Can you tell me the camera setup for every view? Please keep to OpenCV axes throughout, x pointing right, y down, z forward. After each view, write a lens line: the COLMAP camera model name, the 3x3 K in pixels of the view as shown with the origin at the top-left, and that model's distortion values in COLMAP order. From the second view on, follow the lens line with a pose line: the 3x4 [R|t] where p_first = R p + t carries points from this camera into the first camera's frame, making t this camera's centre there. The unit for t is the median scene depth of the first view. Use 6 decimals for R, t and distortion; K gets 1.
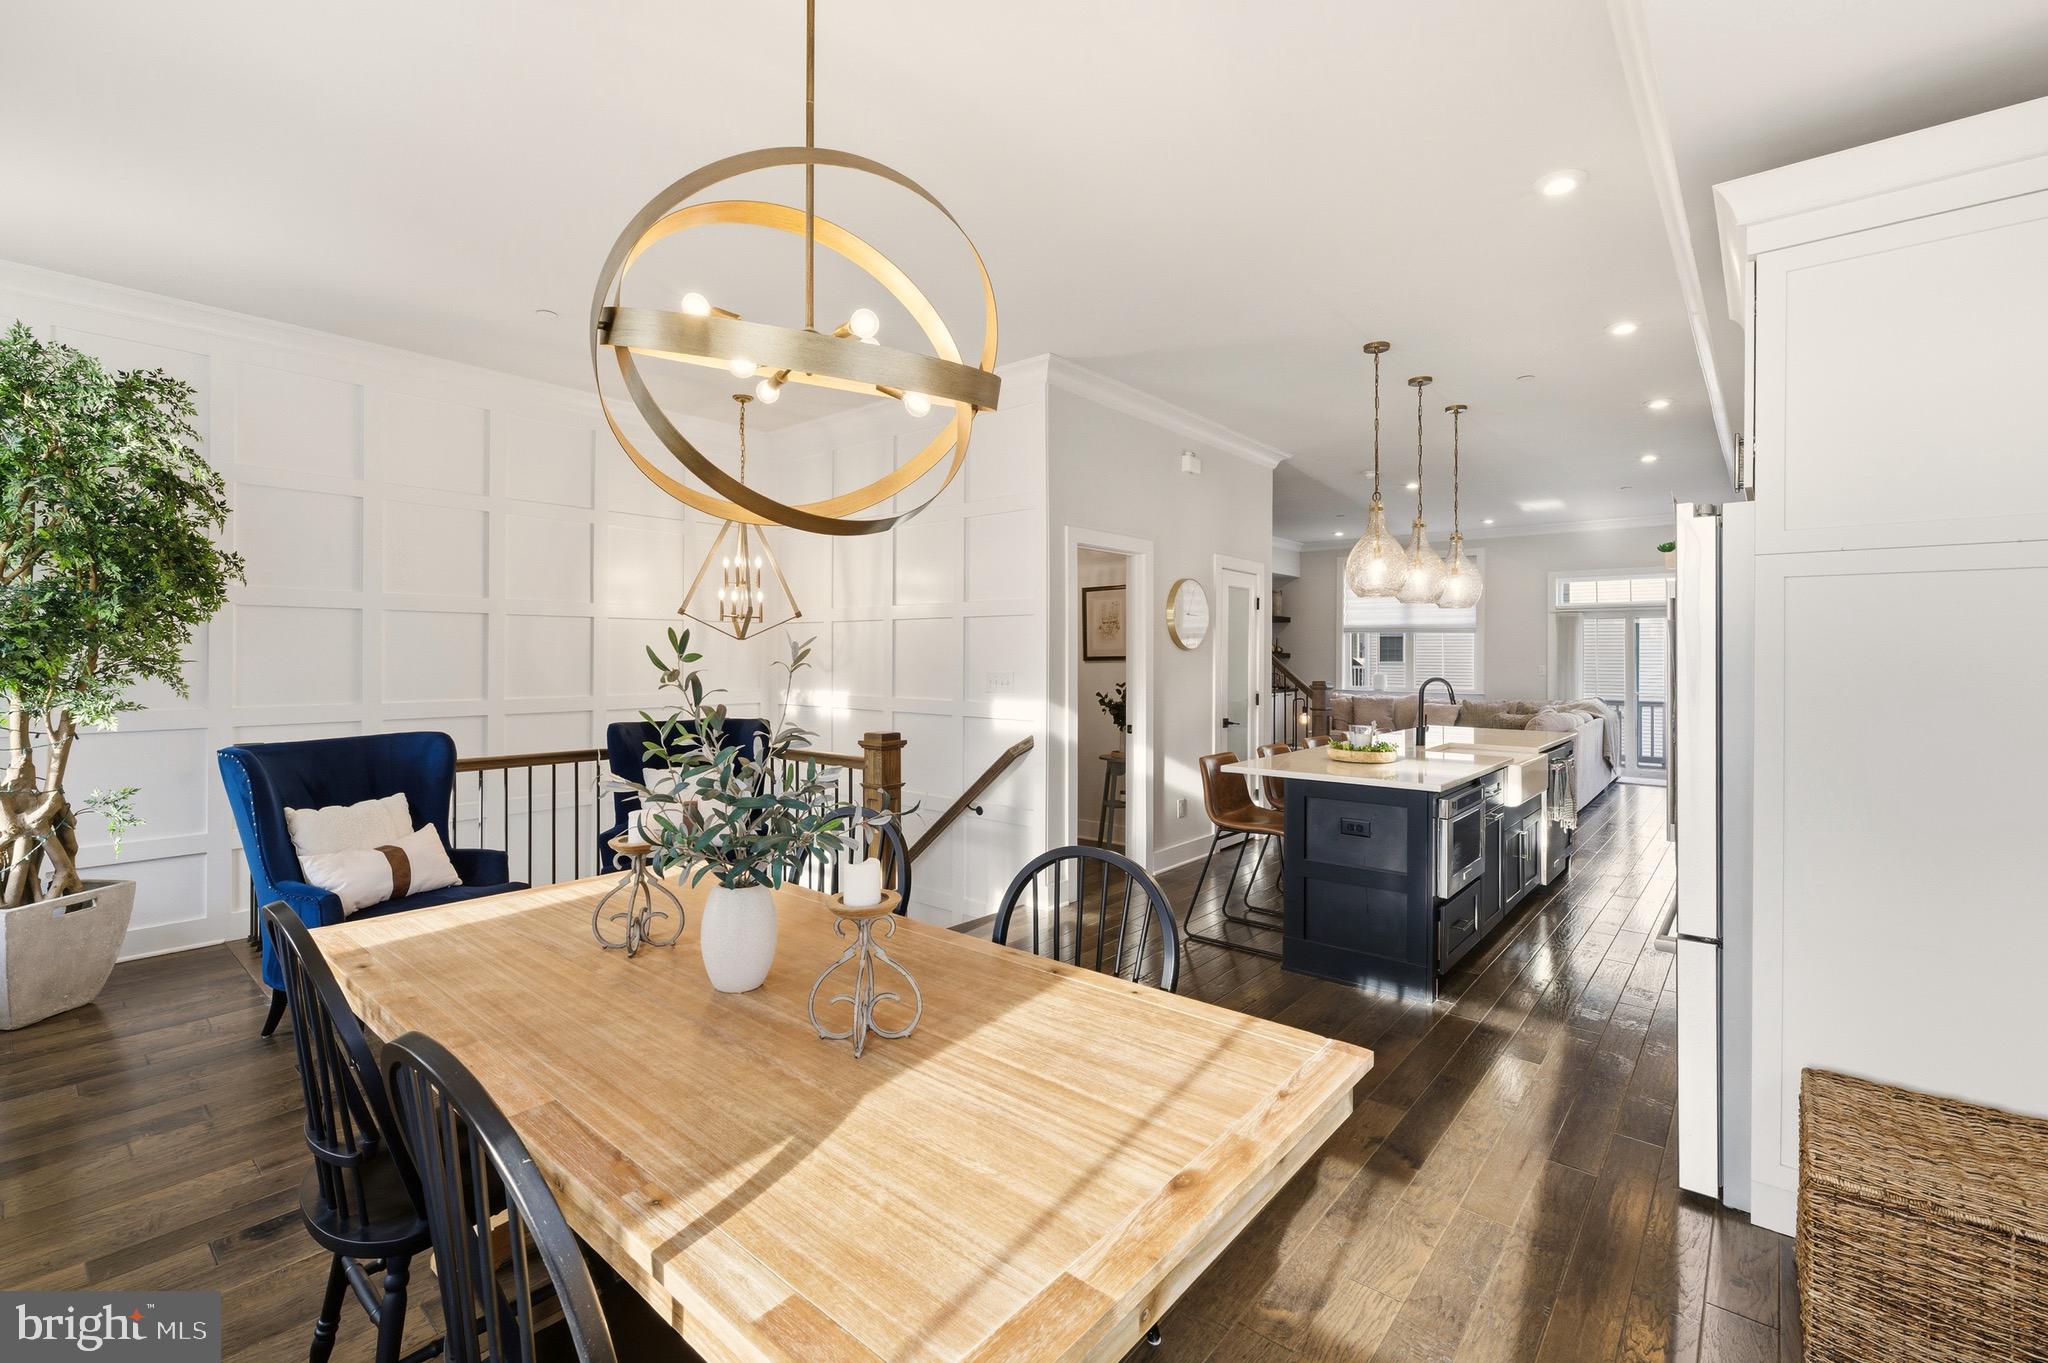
lens RADIAL K [[885.1, 0, 1044.1], [0, 885.1, 656.4], [0, 0, 1]] dist [0.000302, 0.001124]
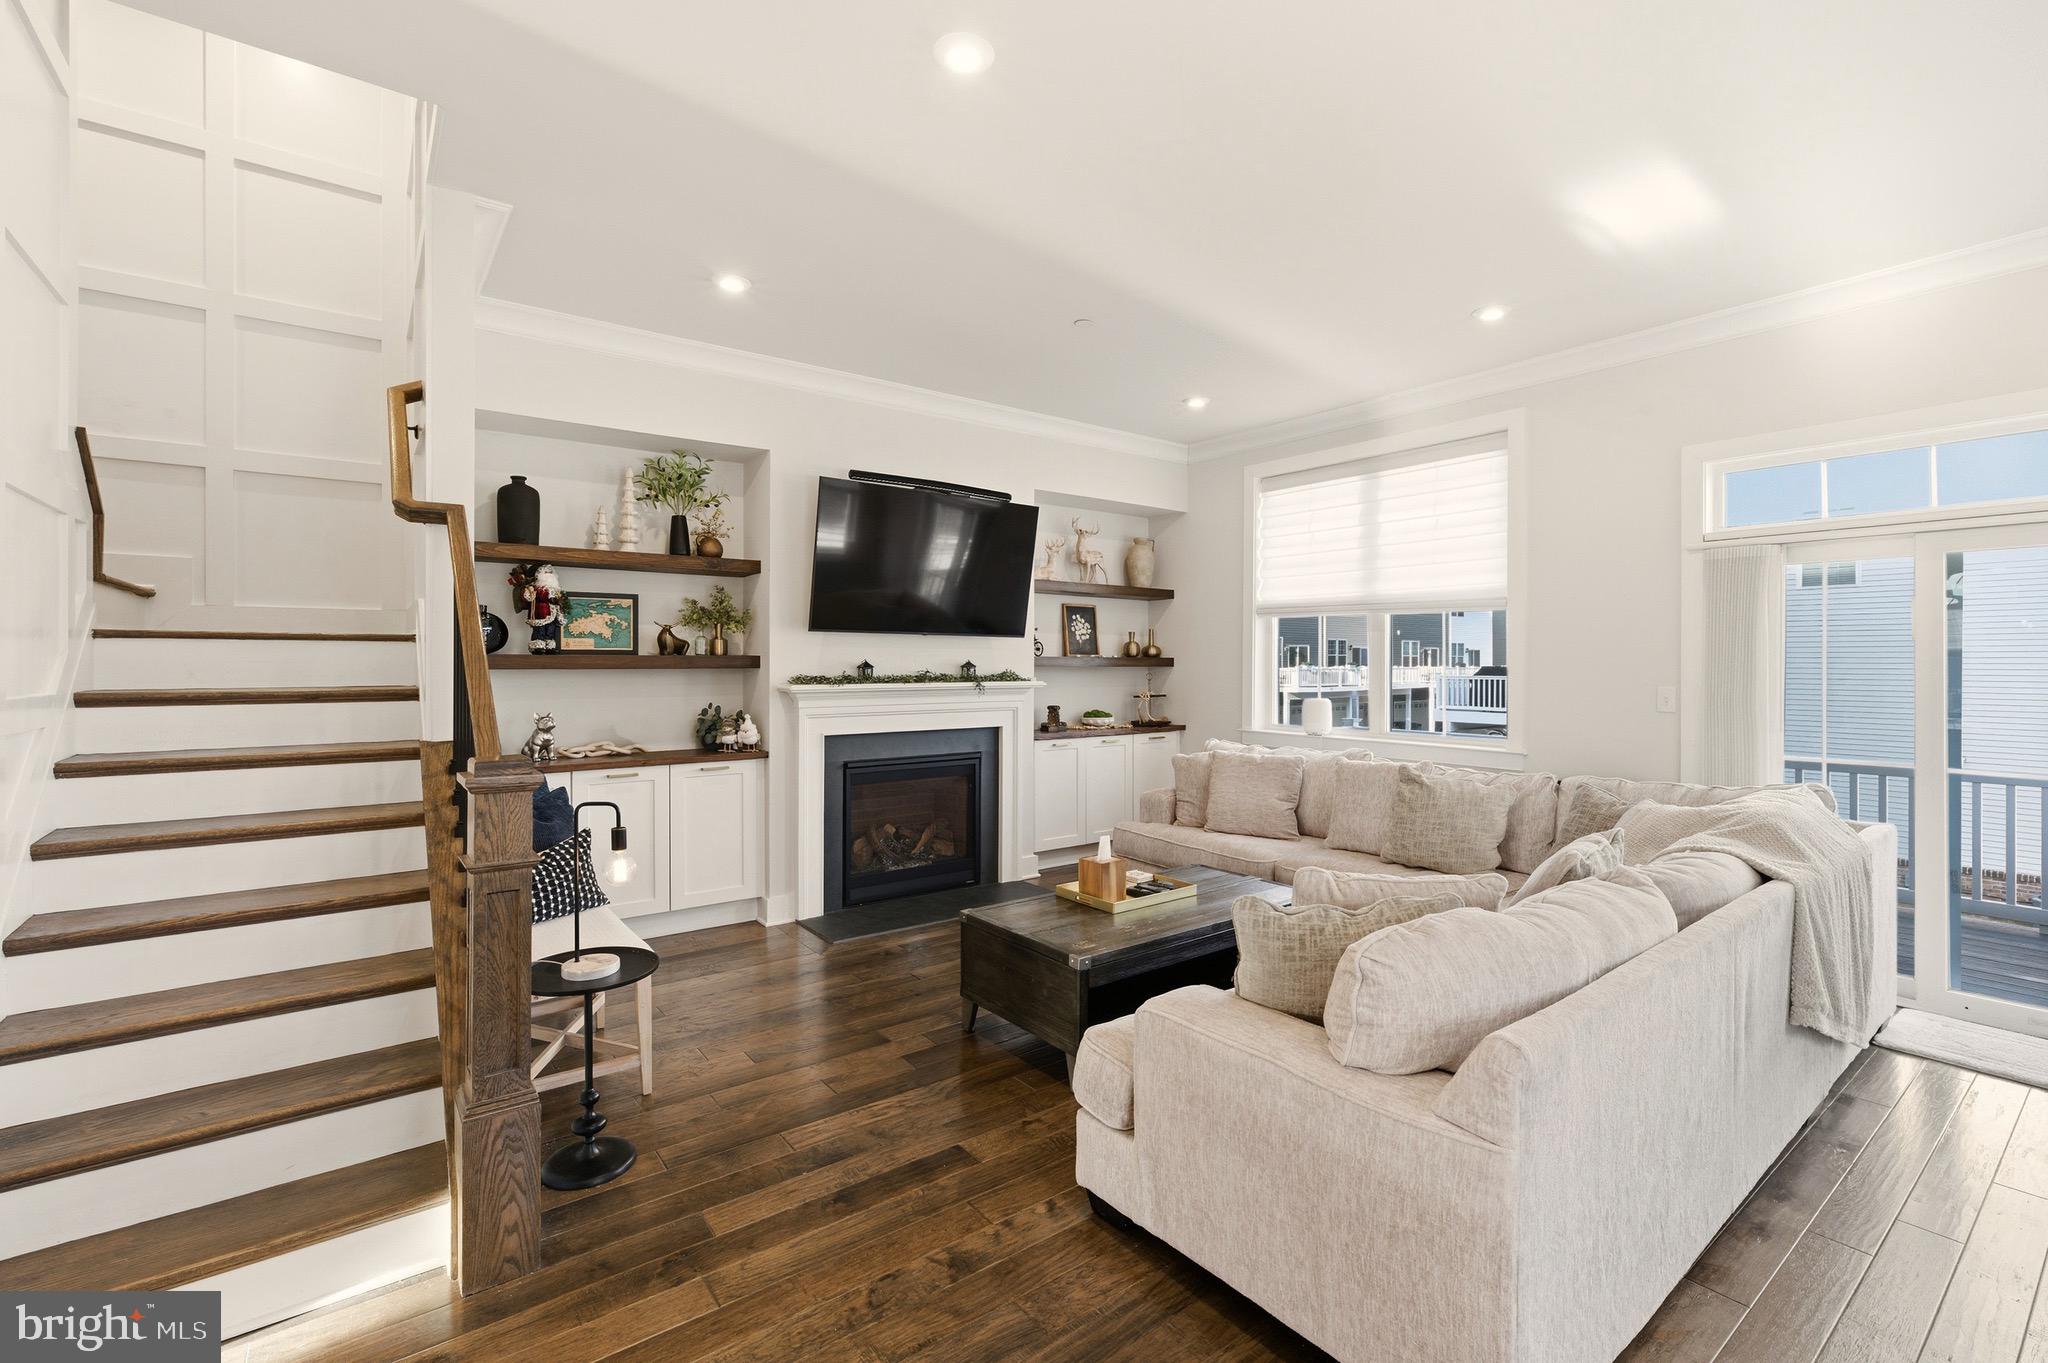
lens RADIAL K [[885.1, 0, 1034.9], [0, 885.1, 663.3], [0, 0, 1]] dist [0.000302, 0.001124]
pose [[0.972802, -0.001018, -0.231635, 0.418241], [0.000751, 0.999999, -0.001241, 0.000270], [0.231636, 0.001033, 0.972802, 0.607931]]
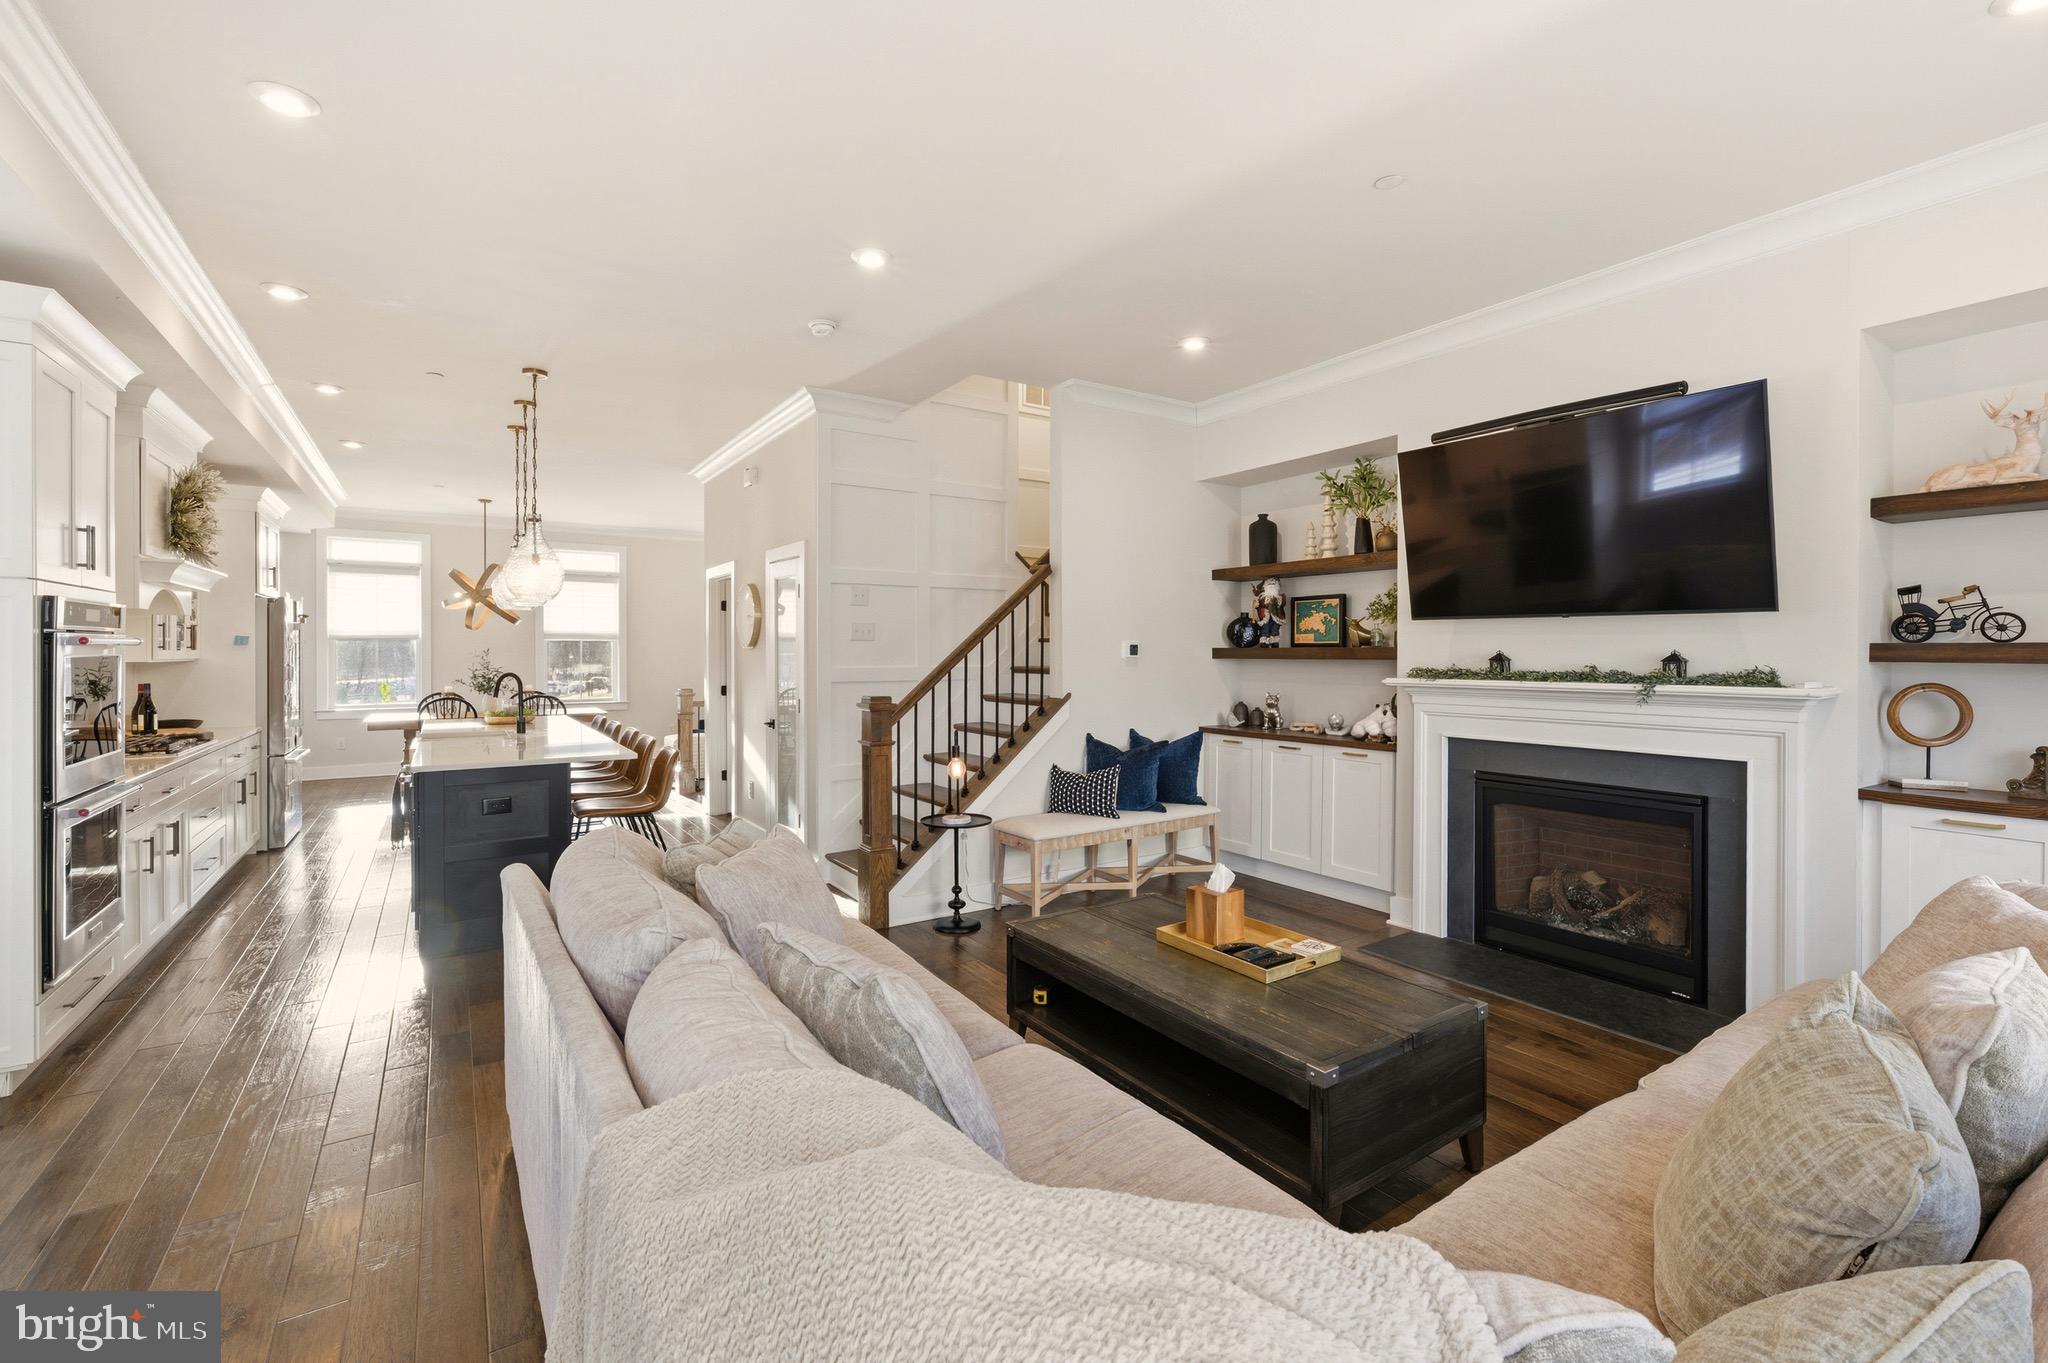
lens RADIAL K [[885.1, 0, 1046.3], [0, 885.1, 654.2], [0, 0, 1]] dist [0.000302, 0.001124]
pose [[-0.272428, -0.001049, -0.962176, 0.665890], [-0.004299, 0.999991, 0.000127, -0.000059], [0.962167, 0.004171, -0.272430, 0.990884]]
